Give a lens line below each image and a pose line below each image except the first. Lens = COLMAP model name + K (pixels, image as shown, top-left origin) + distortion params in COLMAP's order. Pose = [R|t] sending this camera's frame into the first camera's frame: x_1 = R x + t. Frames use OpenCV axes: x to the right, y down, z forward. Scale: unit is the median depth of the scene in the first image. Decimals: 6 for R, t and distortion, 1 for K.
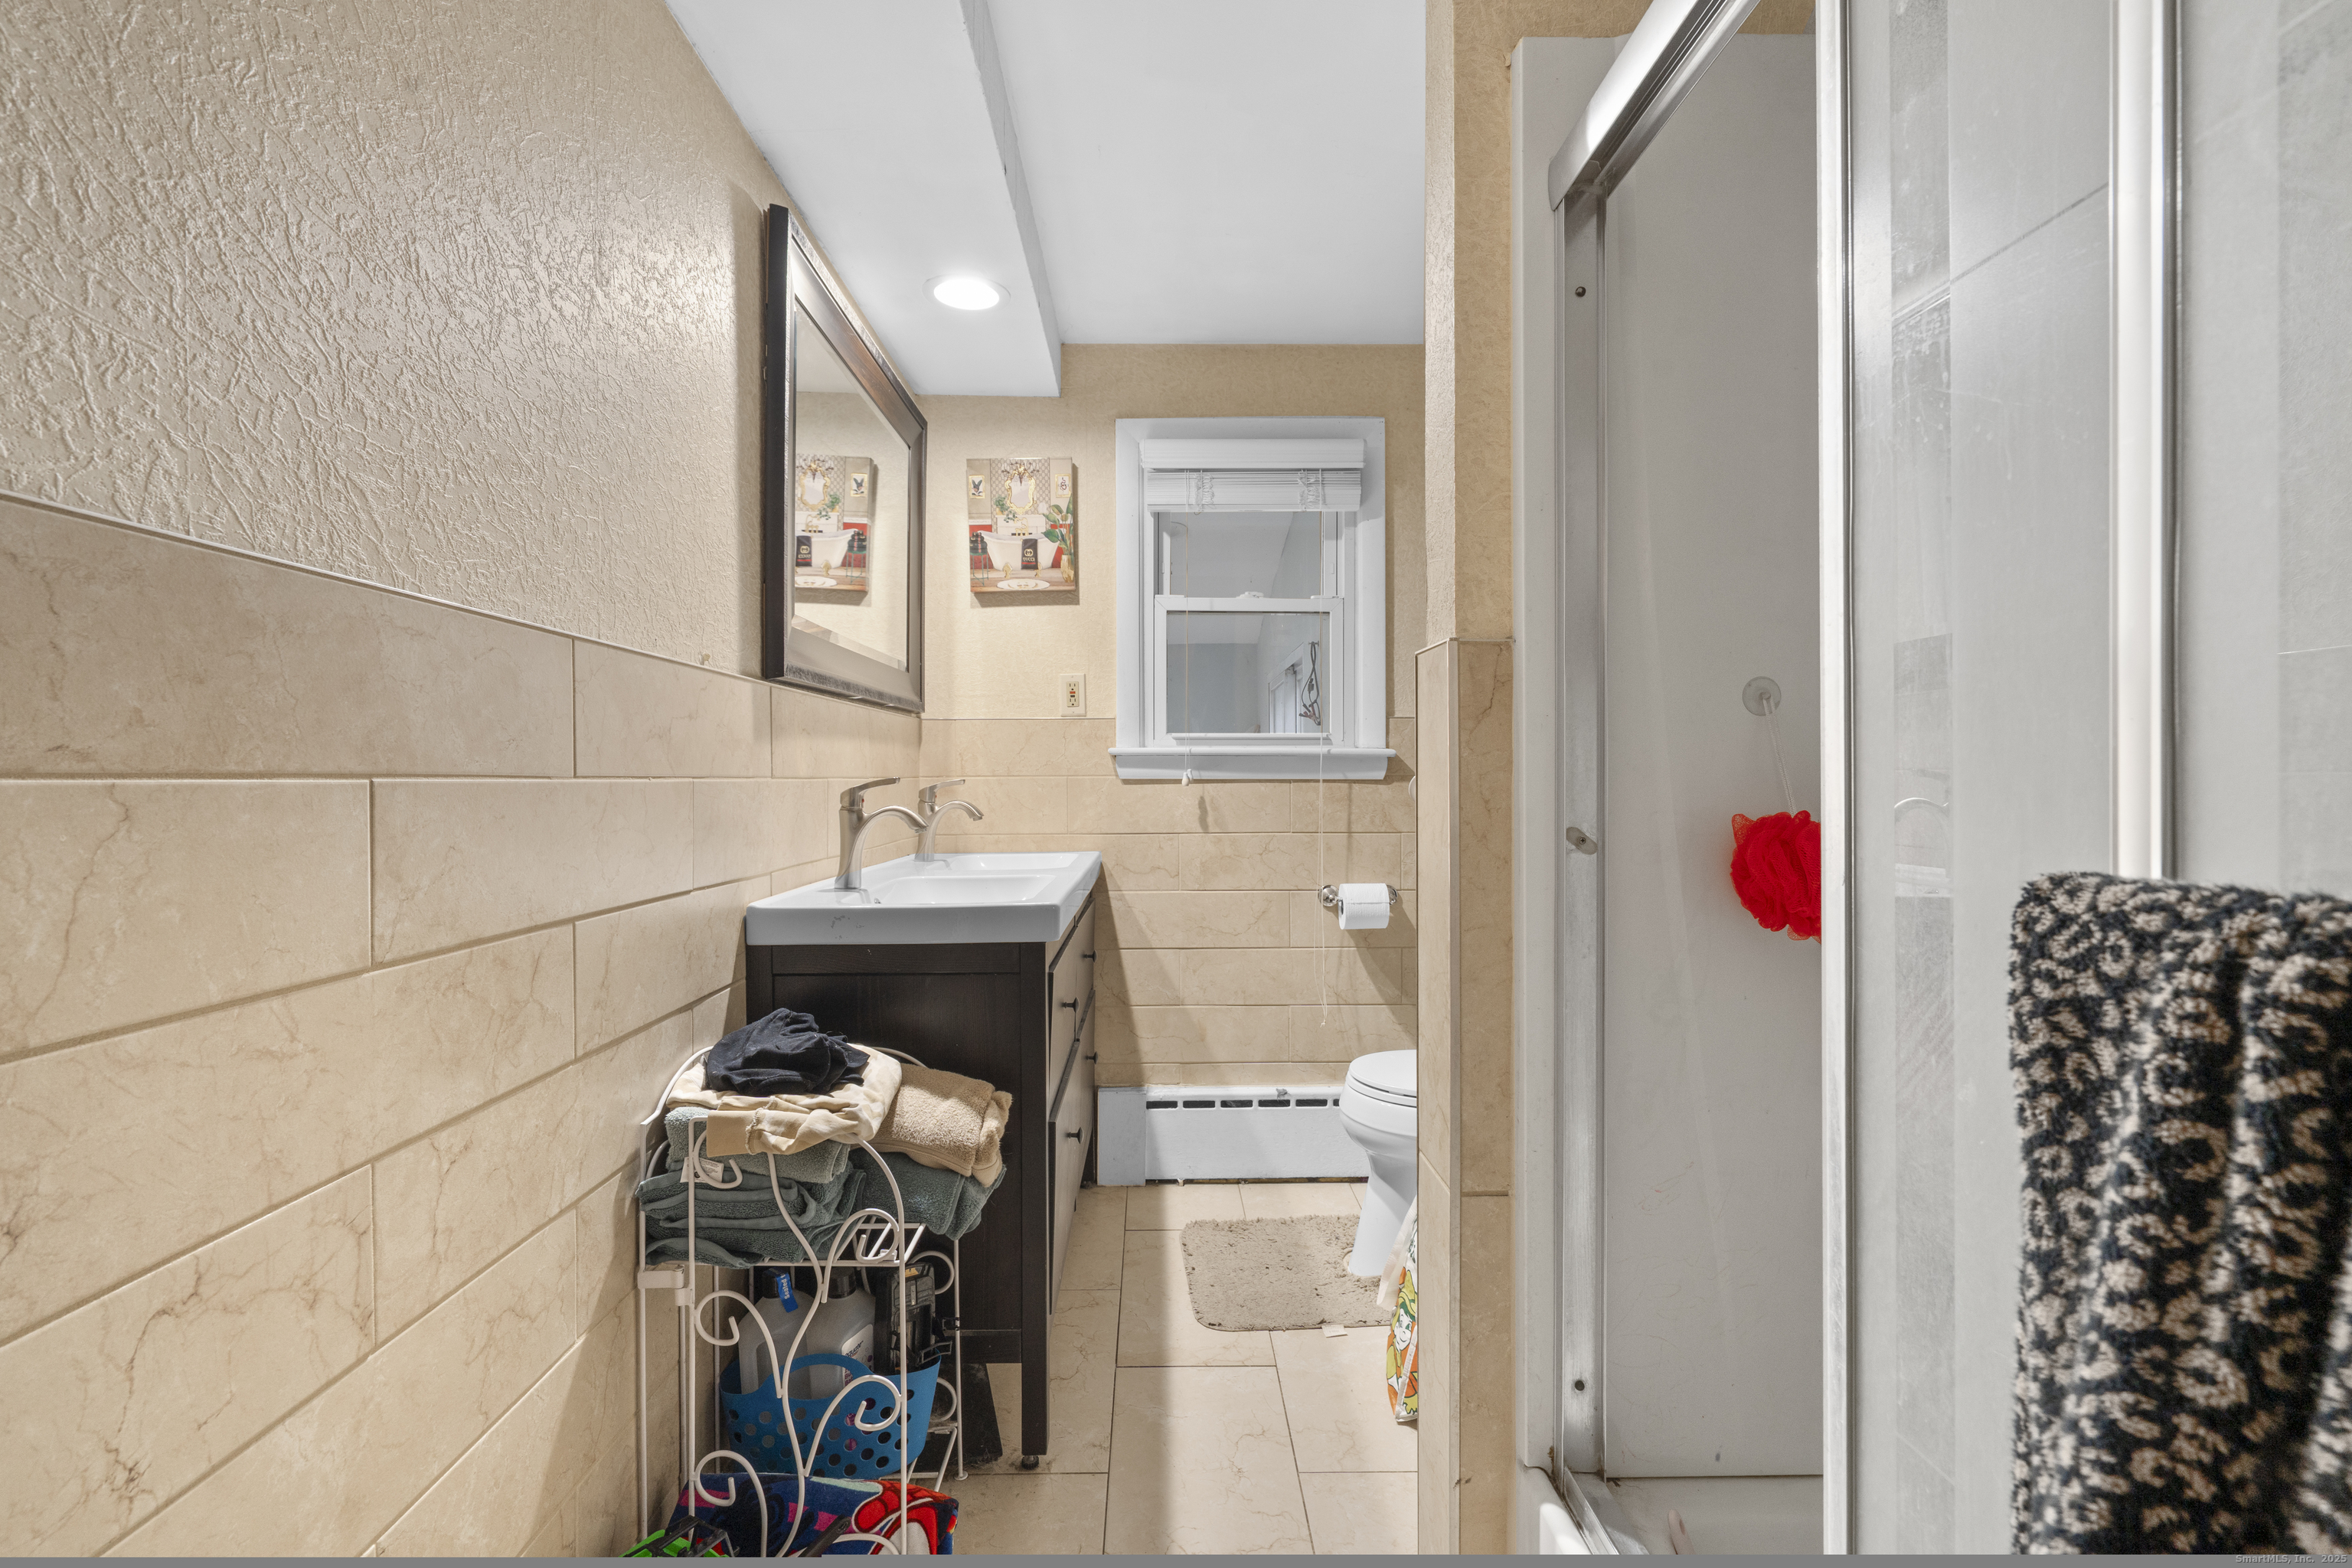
lens RADIAL K [[1068.7, 0, 1172.5], [0, 1068.7, 784.9], [0, 0, 1]] dist [-0.004071, 0.003291]
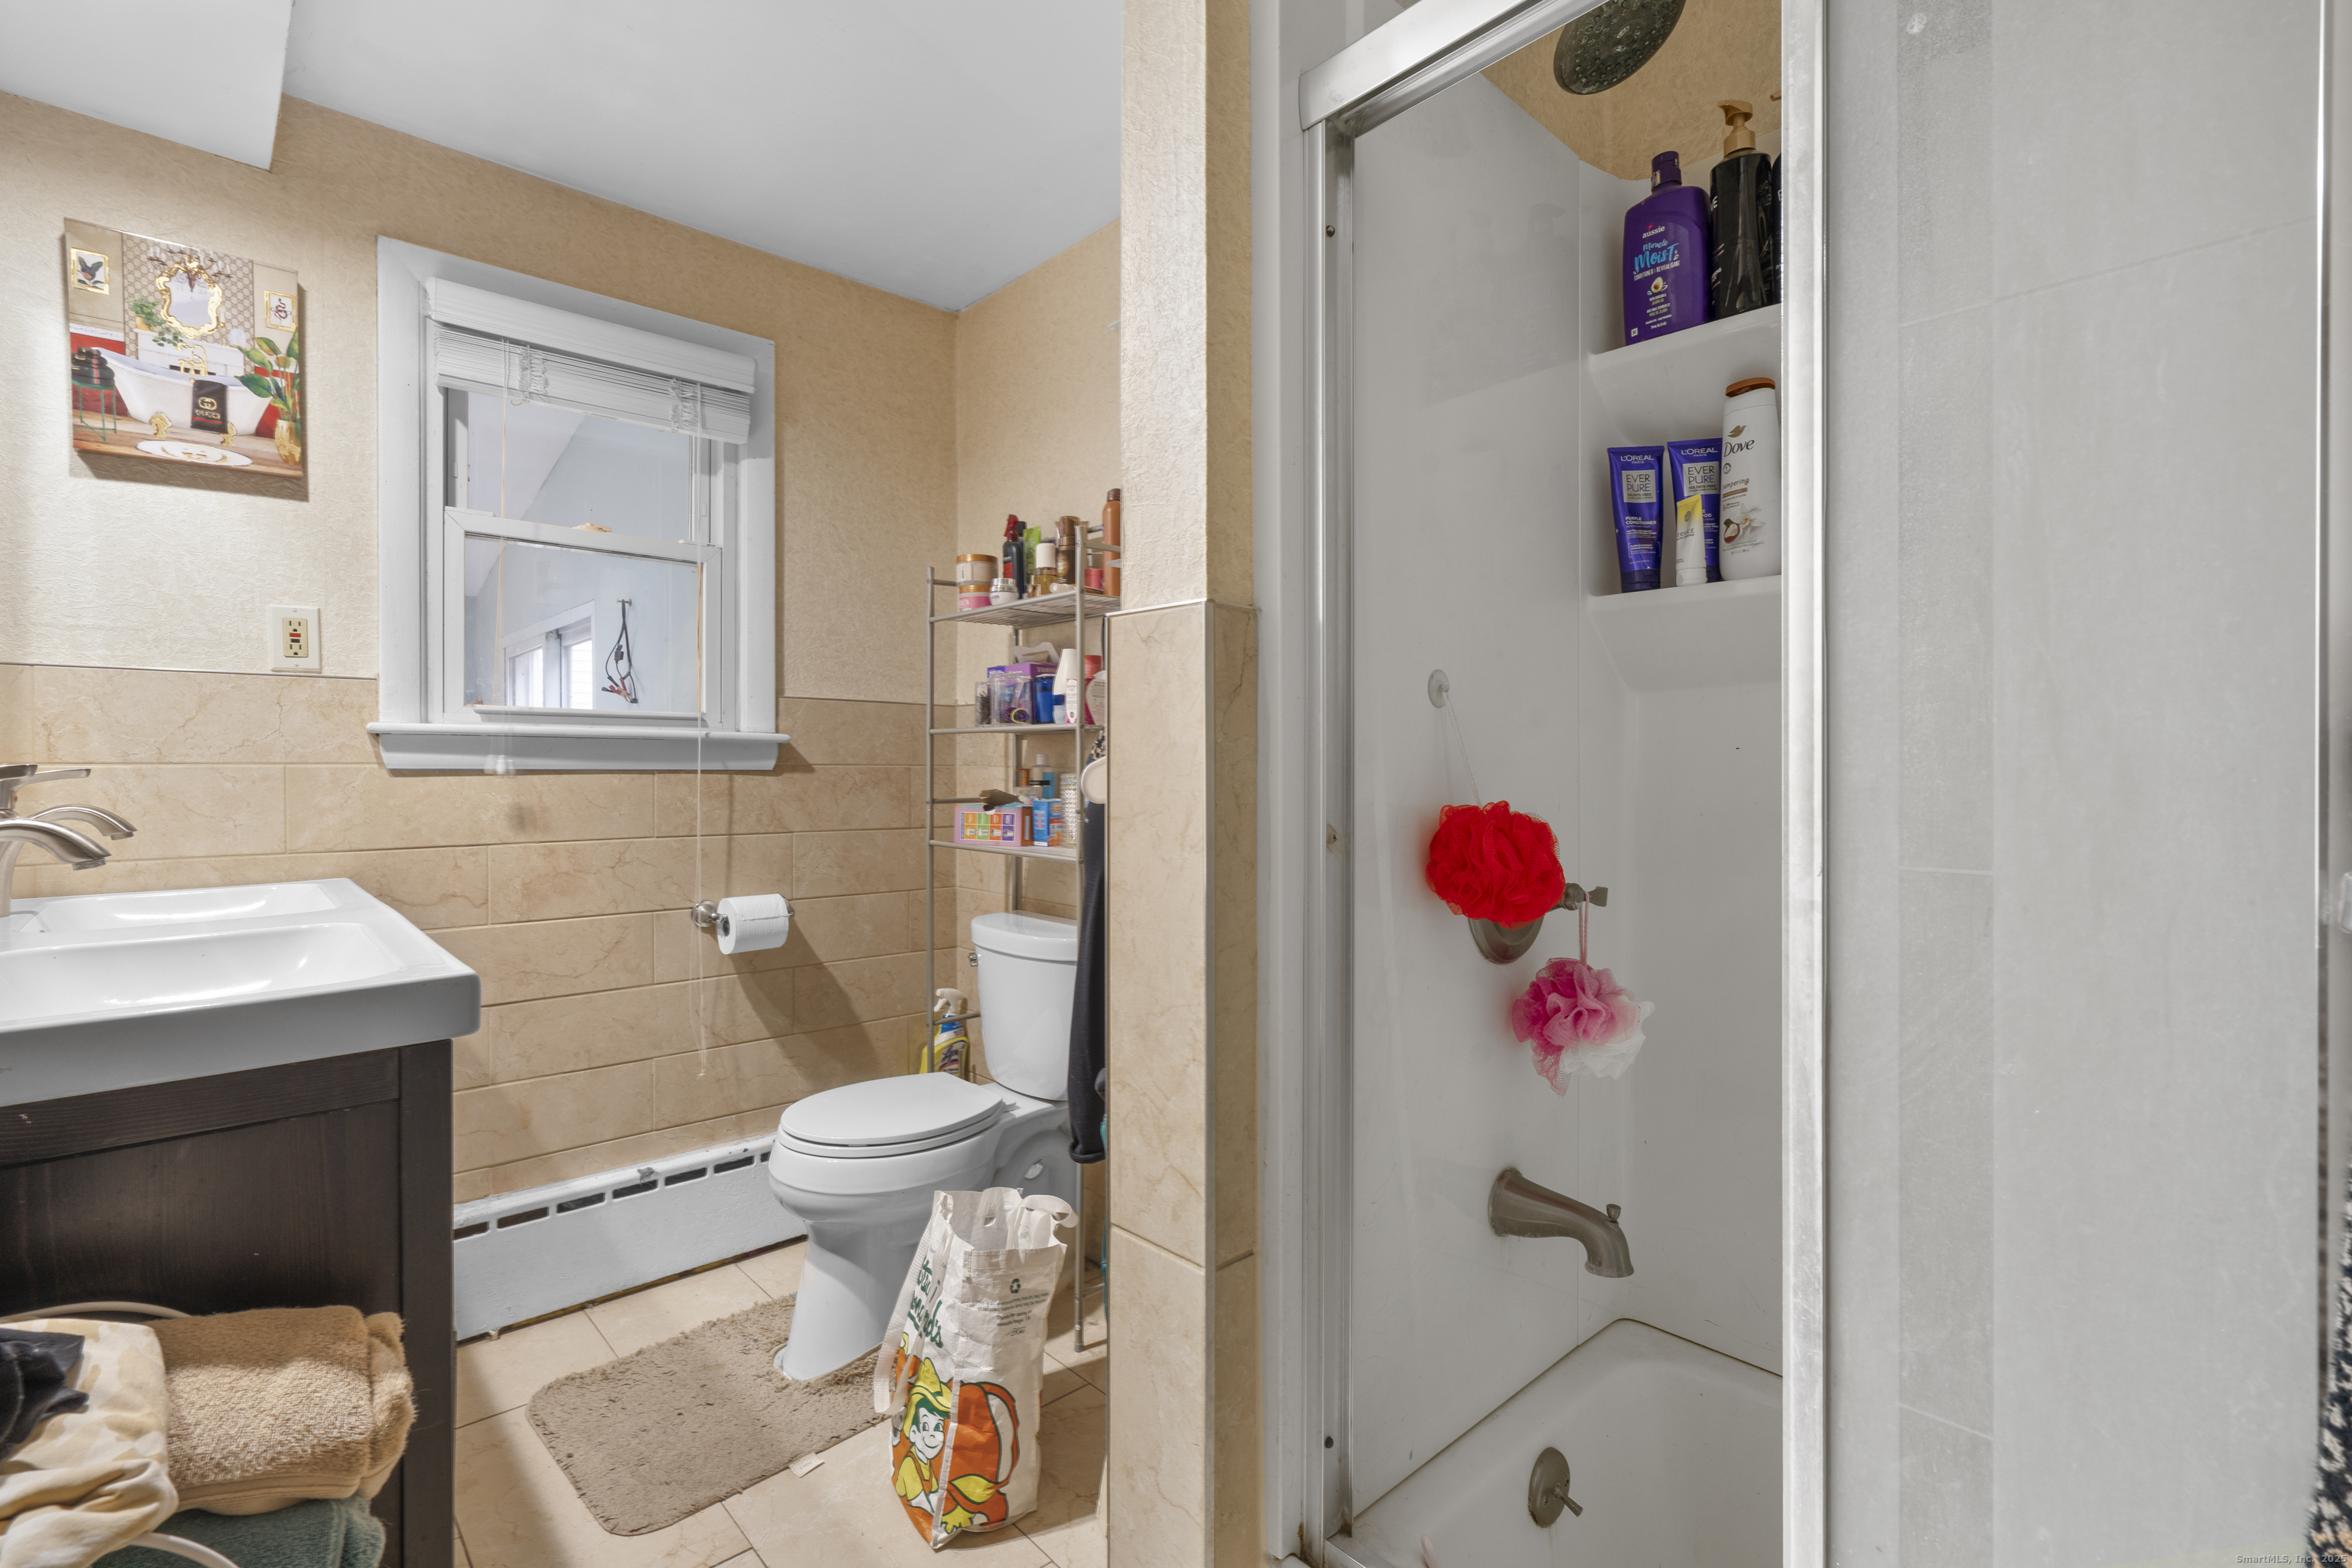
lens RADIAL K [[1068.7, 0, 1174.8], [0, 1068.7, 770.6], [0, 0, 1]] dist [-0.004071, 0.003291]
pose [[0.747675, 0.000867, 0.664065, -0.125871], [0.002169, 0.999991, -0.003747, -0.000603], [-0.664062, 0.004241, 0.747666, 0.163993]]
